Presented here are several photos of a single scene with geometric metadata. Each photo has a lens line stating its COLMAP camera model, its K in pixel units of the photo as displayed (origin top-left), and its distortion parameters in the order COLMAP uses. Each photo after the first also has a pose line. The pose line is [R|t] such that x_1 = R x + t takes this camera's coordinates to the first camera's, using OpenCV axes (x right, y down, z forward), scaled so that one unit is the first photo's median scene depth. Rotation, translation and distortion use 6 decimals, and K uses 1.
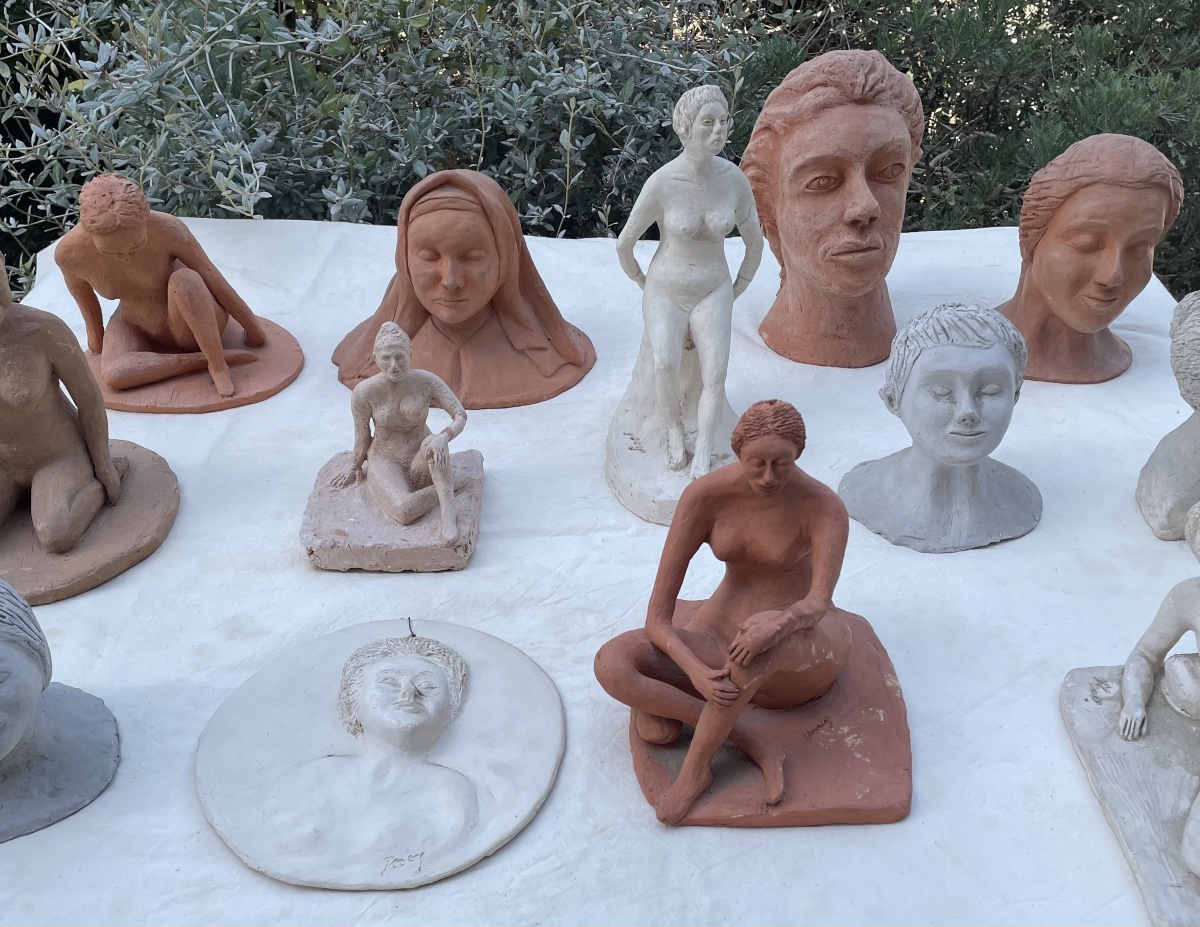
lens RADIAL K [[1219.9, 0, 597.0], [0, 1219.9, 511.6], [0, 0, 1]] dist [0.098082, -0.136289]
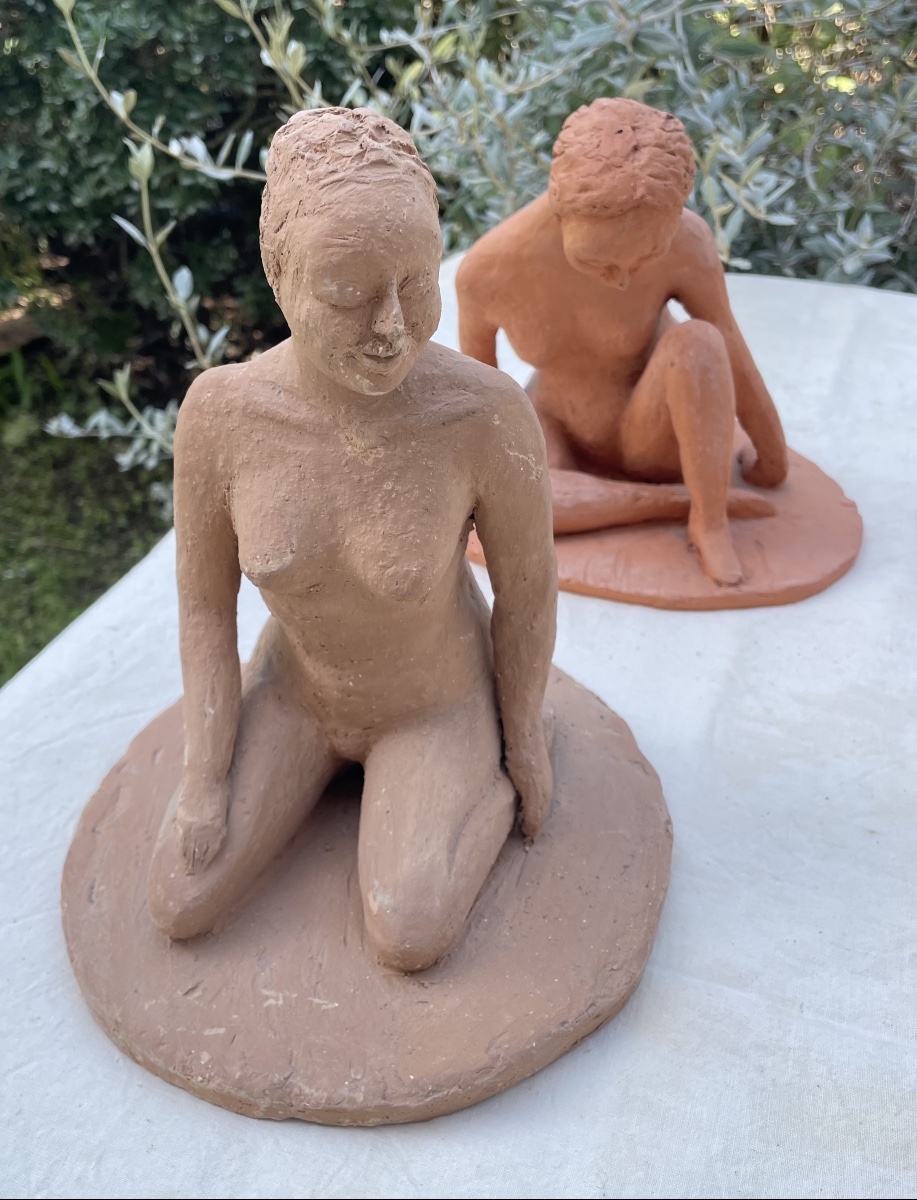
lens RADIAL K [[1135.9, 0, 366.2], [0, 1135.9, 544.2], [0, 0, 1]] dist [0.083642, -0.128624]
pose [[0.925996, 0.162452, -0.340795, -0.330767], [-0.180526, 0.983329, -0.021781, -0.086525], [0.331575, 0.081692, 0.939885, 0.616051]]
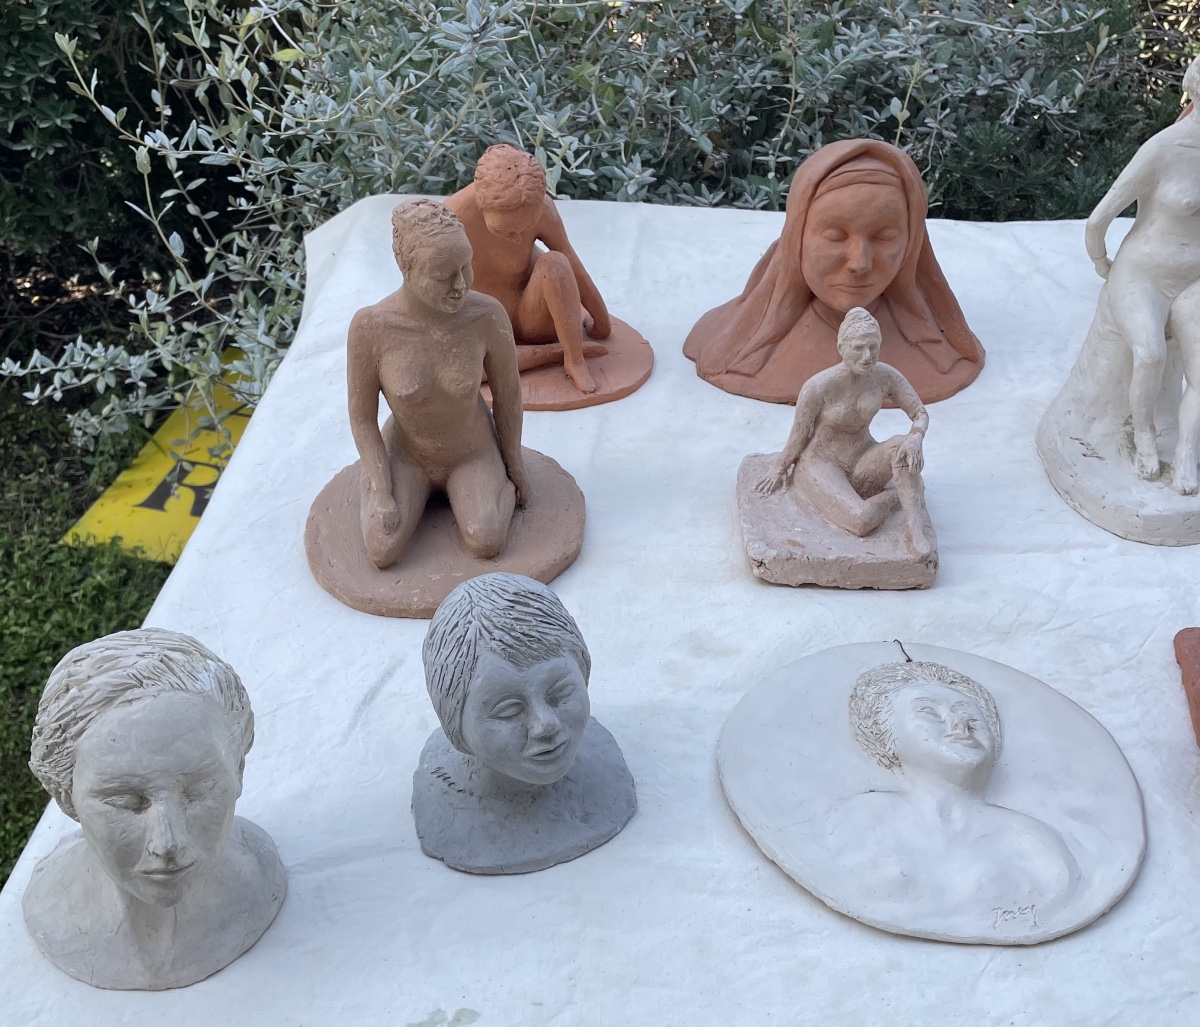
lens RADIAL K [[1330.0, 0, 542.6], [0, 1330.0, 551.1], [0, 0, 1]] dist [0.113457, -0.175614]
pose [[0.997781, 0.023124, -0.062433, -0.318405], [-0.022205, 0.999635, 0.015370, 0.011468], [0.062765, -0.013950, 0.997931, 0.010438]]
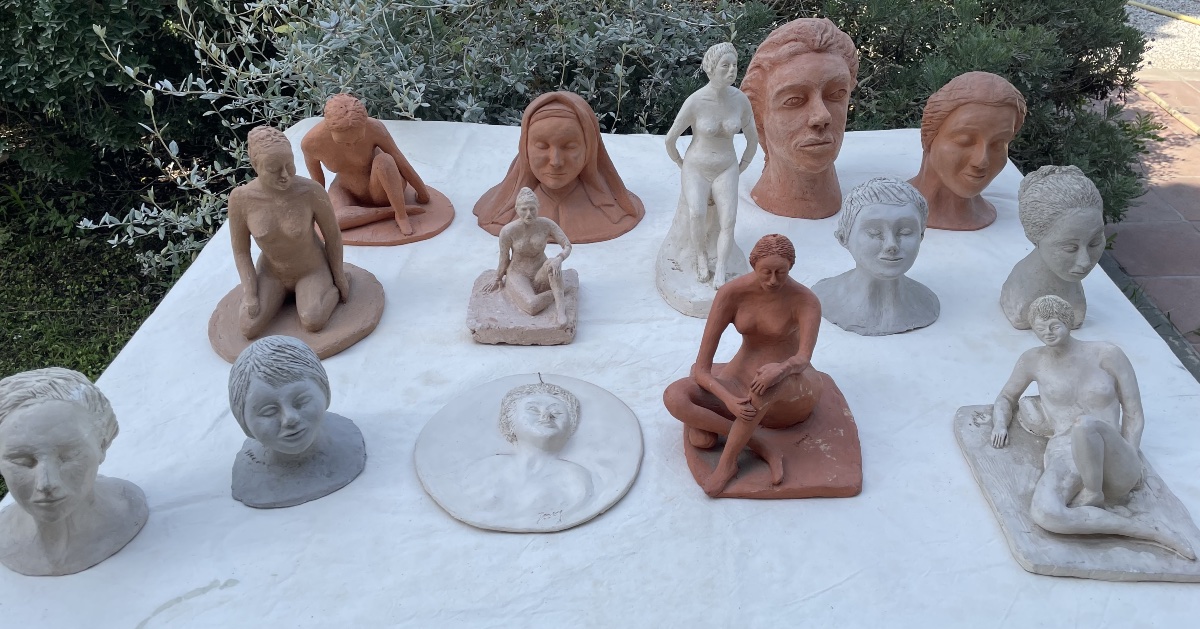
lens RADIAL K [[912.6, 0, 604.6], [0, 912.6, 267.3], [0, 0, 1]] dist [0.102565, -0.134515]
pose [[0.999978, 0.006612, -0.000559, -0.062619], [-0.006635, 0.997469, -0.070798, 0.030969], [0.000089, 0.070800, 0.997490, -0.168239]]
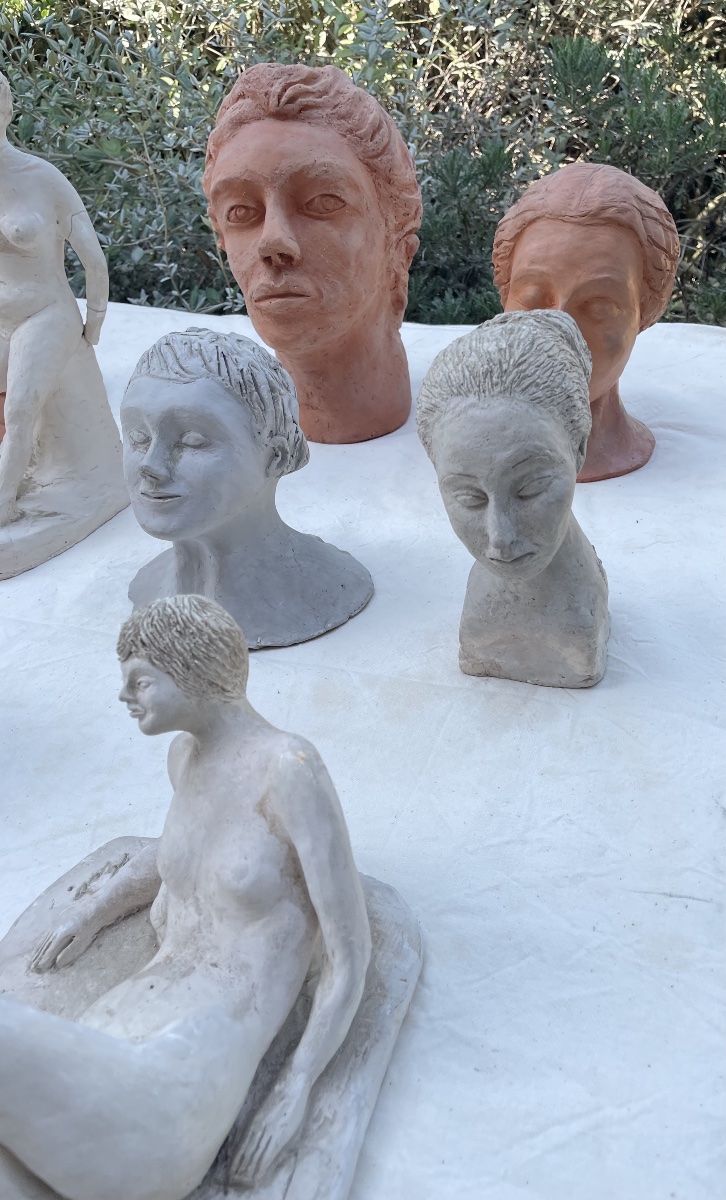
lens RADIAL K [[918.7, 0, 455.4], [0, 918.7, 599.4], [0, 0, 1]] dist [0.084136, -0.108511]
pose [[0.966071, 0.112211, -0.232627, 0.568950], [-0.114910, 0.993374, 0.001962, -0.021149], [0.231306, 0.024835, 0.972564, 0.459805]]
